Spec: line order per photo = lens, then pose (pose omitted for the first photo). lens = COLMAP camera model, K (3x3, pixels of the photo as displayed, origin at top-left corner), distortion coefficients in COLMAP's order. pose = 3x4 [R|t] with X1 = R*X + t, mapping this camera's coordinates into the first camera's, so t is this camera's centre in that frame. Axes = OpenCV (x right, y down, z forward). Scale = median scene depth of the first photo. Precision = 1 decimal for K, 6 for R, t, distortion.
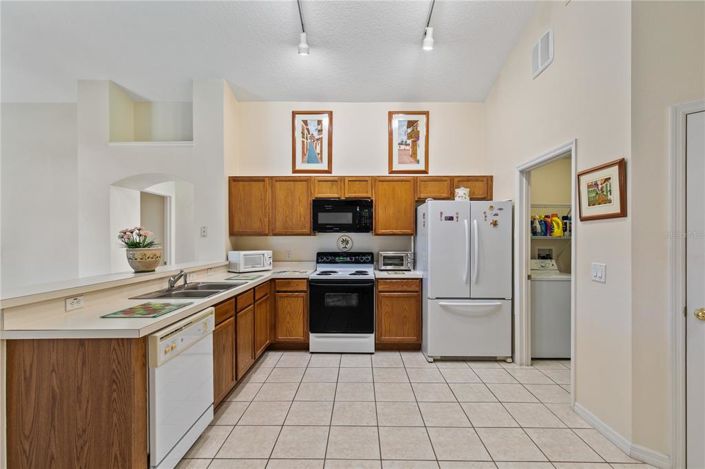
lens RADIAL K [[315.2, 0, 352.5], [0, 315.2, 234.5], [0, 0, 1]] dist [-0.000902, -0.000299]
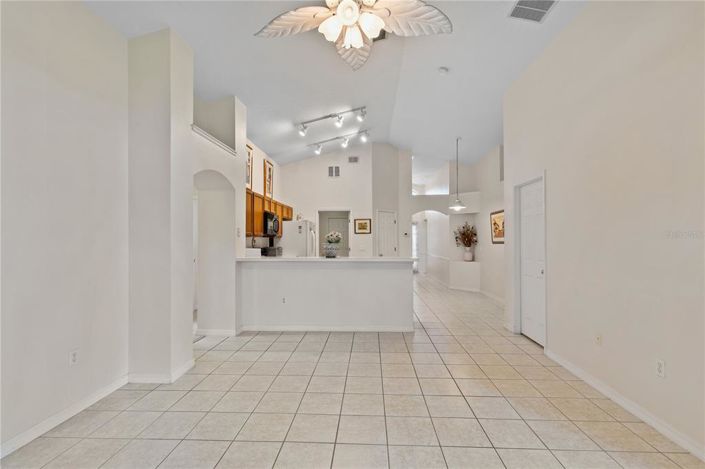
lens RADIAL K [[325.1, 0, 352.5], [0, 325.1, 234.5], [0, 0, 1]] dist [0.001136, 0.000002]
pose [[0.041612, 0.016336, 0.999000, -1.495894], [-0.011018, 0.999813, -0.015890, 0.011128], [-0.999073, -0.010345, 0.041784, 0.491705]]
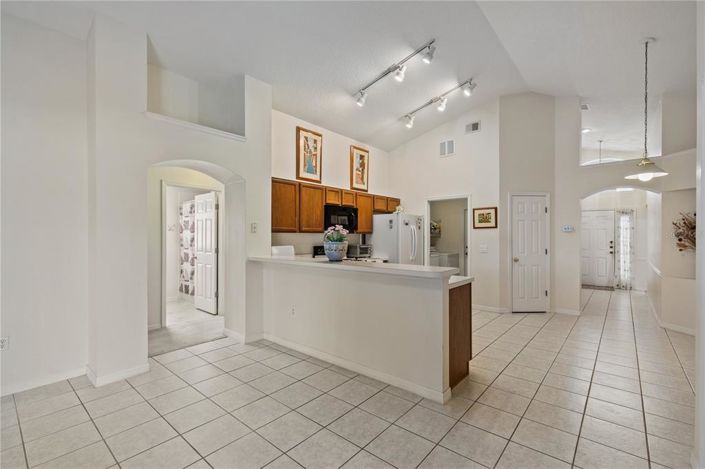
lens RADIAL K [[315.2, 0, 352.5], [0, 315.2, 234.5], [0, 0, 1]] dist [0.000418, -0.000030]
pose [[0.642122, 0.005825, 0.766580, -0.960693], [-0.012939, 0.999911, 0.003240, 0.003728], [-0.766493, -0.011999, 0.642140, 0.089478]]
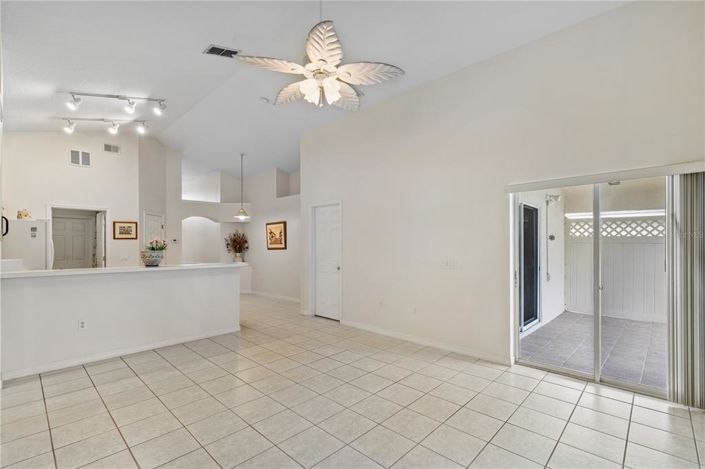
lens RADIAL K [[321.4, 0, 361.4], [0, 321.4, 245.0], [0, 0, 1]] dist [-0.001394, -0.000349]
pose [[-0.741740, 0.003074, 0.670680, -1.514263], [-0.006357, 0.999912, -0.011614, 0.014595], [-0.670657, -0.012878, -0.741656, 0.904265]]
